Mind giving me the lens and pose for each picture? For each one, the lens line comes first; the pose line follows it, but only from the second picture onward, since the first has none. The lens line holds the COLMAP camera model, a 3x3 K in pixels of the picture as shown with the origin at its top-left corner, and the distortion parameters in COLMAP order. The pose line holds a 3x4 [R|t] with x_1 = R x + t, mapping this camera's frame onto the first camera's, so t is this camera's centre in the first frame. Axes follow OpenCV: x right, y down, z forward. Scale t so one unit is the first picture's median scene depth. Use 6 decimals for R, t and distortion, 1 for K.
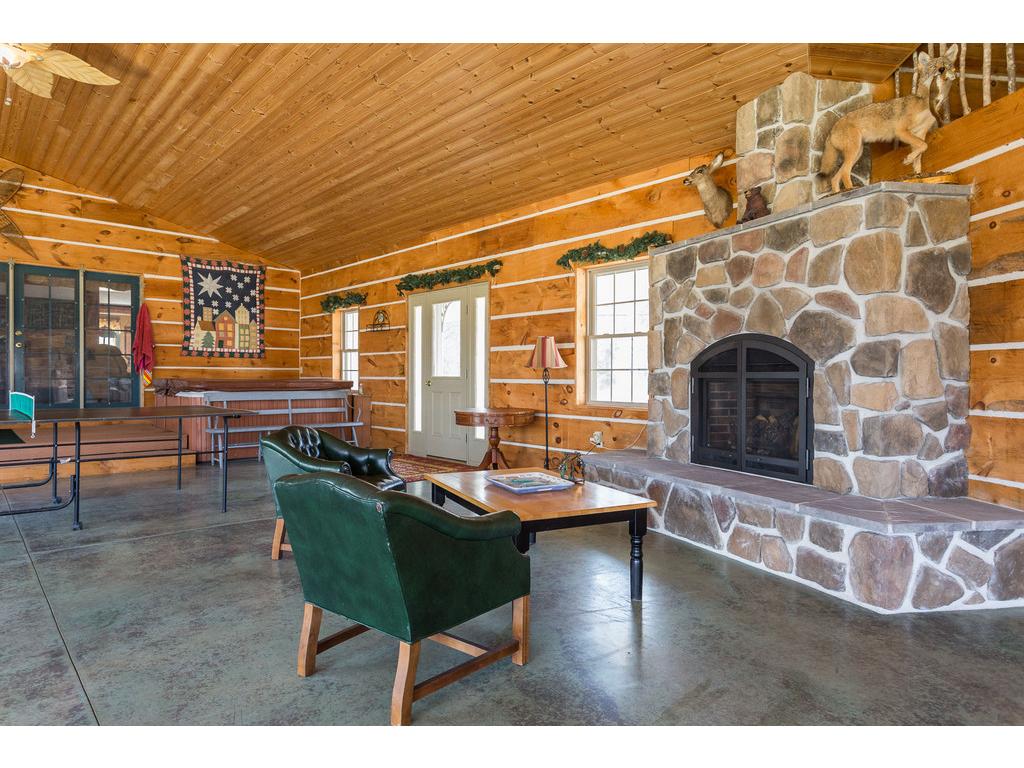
lens RADIAL K [[606.6, 0, 512.1], [0, 606.6, 381.5], [0, 0, 1]] dist [-0.003586, 0.000231]
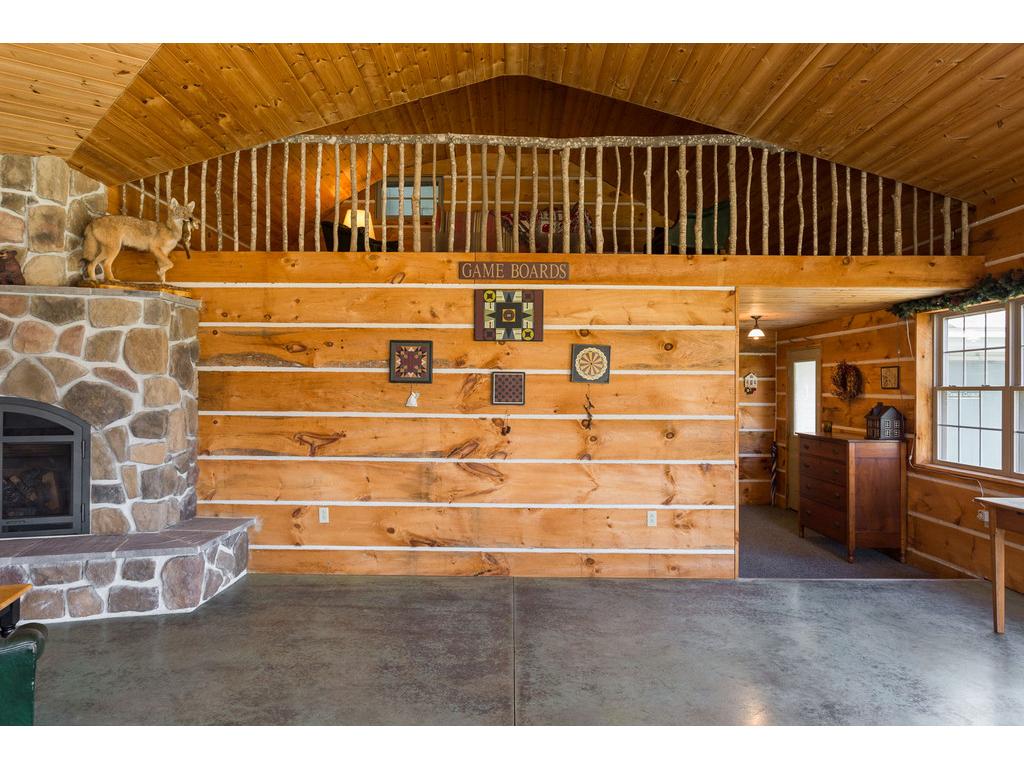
lens RADIAL K [[639.6, 0, 499.8], [0, 639.6, 377.1], [0, 0, 1]] dist [-0.001526, -0.000868]
pose [[0.153558, 0.009463, 0.988094, -0.619525], [0.001096, 0.999952, -0.009747, -0.120721], [-0.988139, 0.002580, 0.153541, 0.049342]]
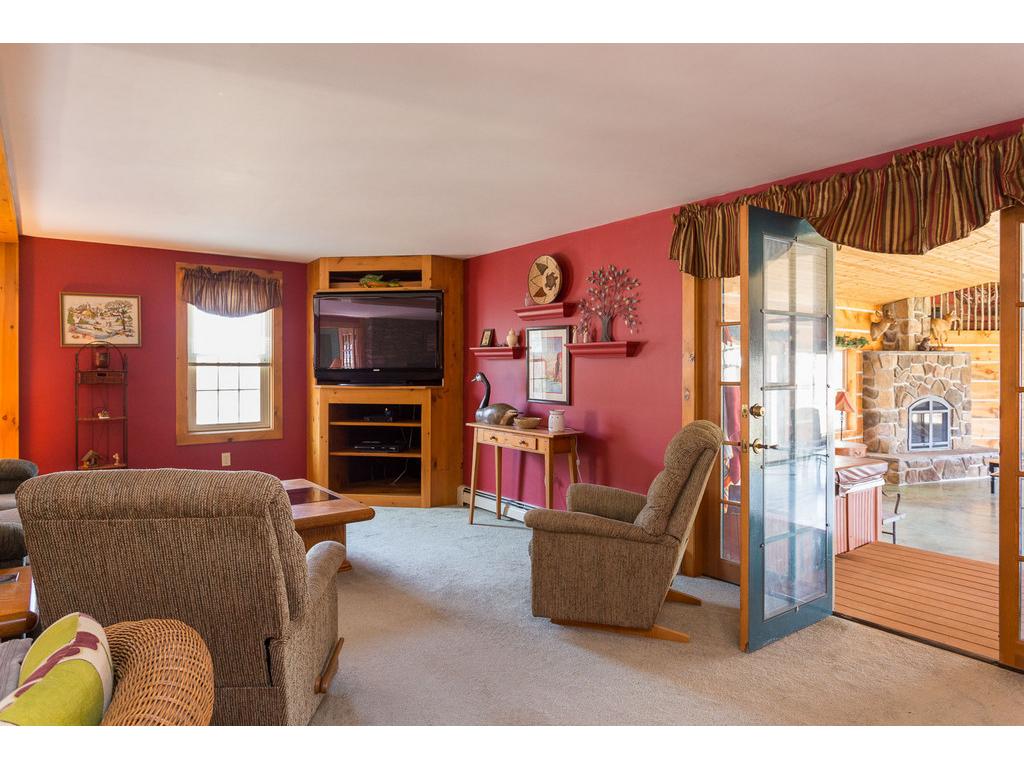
lens RADIAL K [[636.5, 0, 509.4], [0, 636.5, 365.5], [0, 0, 1]] dist [-0.003536, -0.000840]
pose [[0.104683, -0.003442, 0.994500, -2.918132], [0.009294, 0.999954, 0.002483, -0.270793], [-0.994462, 0.008983, 0.104711, 2.963463]]
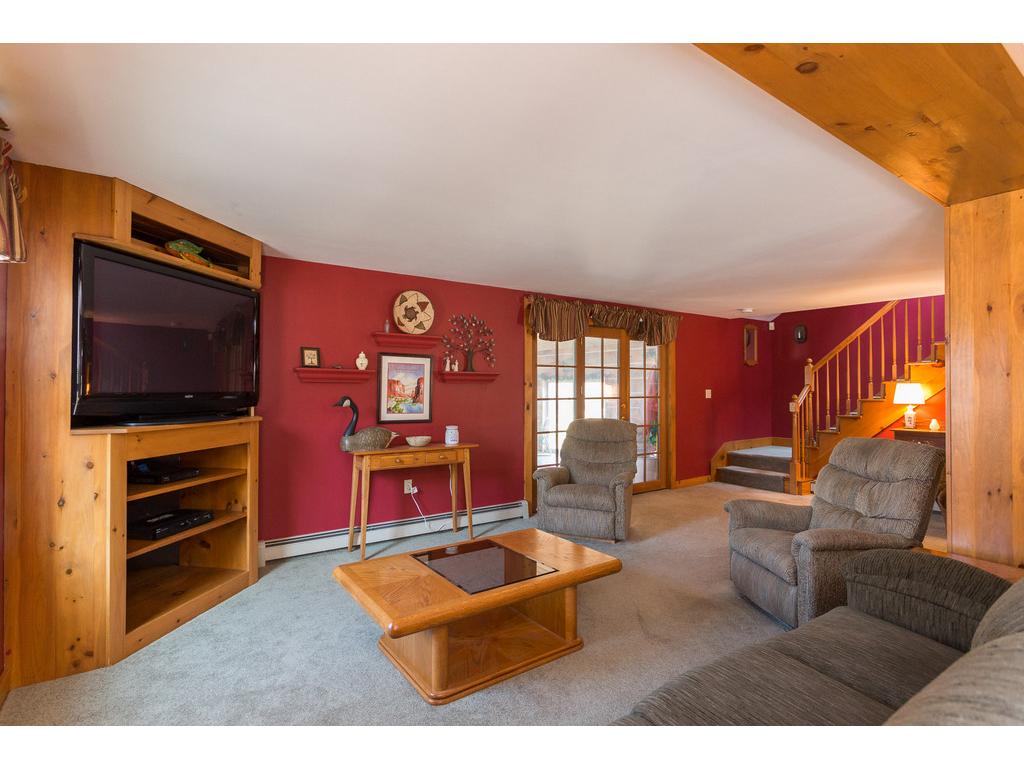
lens RADIAL K [[506.2, 0, 515.8], [0, 506.2, 379.6], [0, 0, 1]] dist [-0.009147, 0.001378]
pose [[-0.992135, -0.003232, 0.125128, -1.849836], [-0.004135, 0.999967, -0.006956, -0.282608], [-0.125102, -0.007419, -0.992116, 4.325422]]
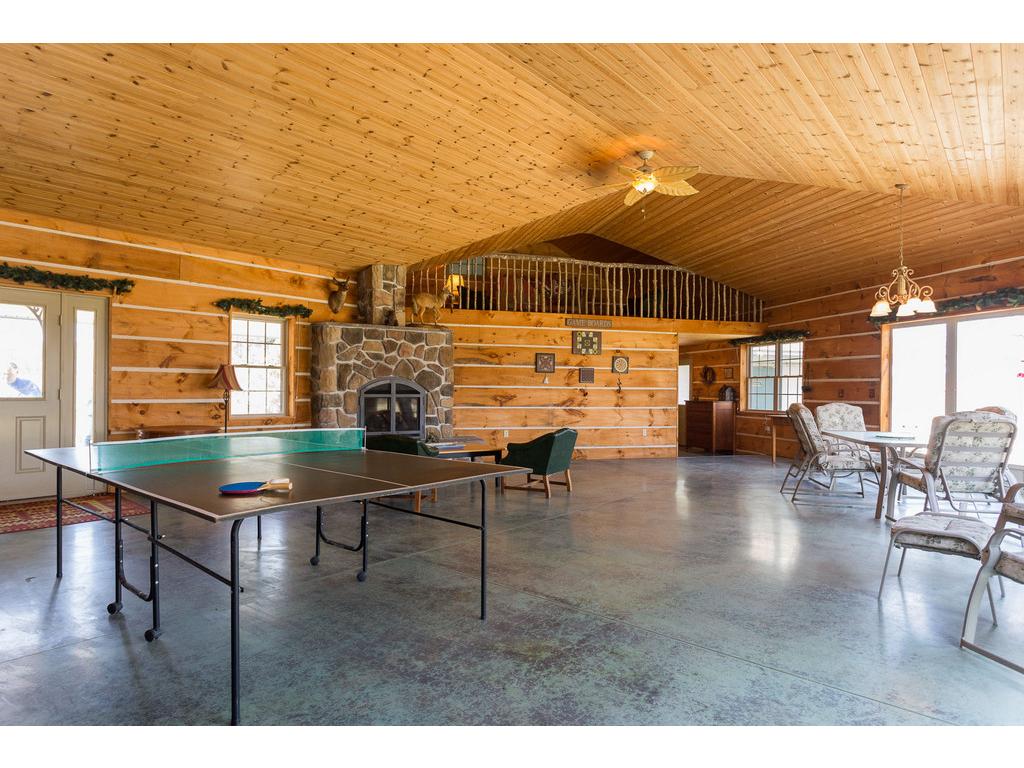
lens RADIAL K [[606.6, 0, 512.1], [0, 606.6, 381.5], [0, 0, 1]] dist [-0.003586, 0.000231]
pose [[-0.117522, 0.001829, 0.993069, -2.215123], [-0.003838, 0.999990, -0.002296, -0.069553], [-0.993063, -0.004082, -0.117514, 1.001477]]
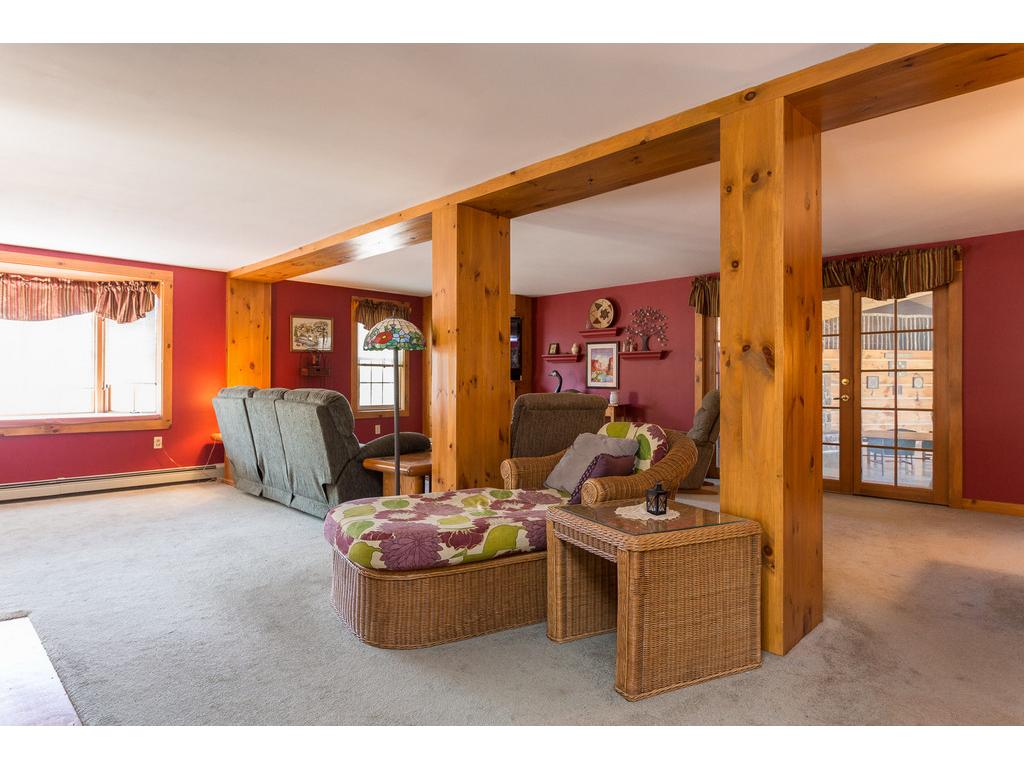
lens RADIAL K [[606.6, 0, 512.1], [0, 606.6, 381.5], [0, 0, 1]] dist [-0.003586, 0.000231]
pose [[-0.048768, -0.002936, 0.998806, -3.753224], [0.007380, 0.999967, 0.003300, -0.214020], [-0.998783, 0.007532, -0.048745, 3.500047]]
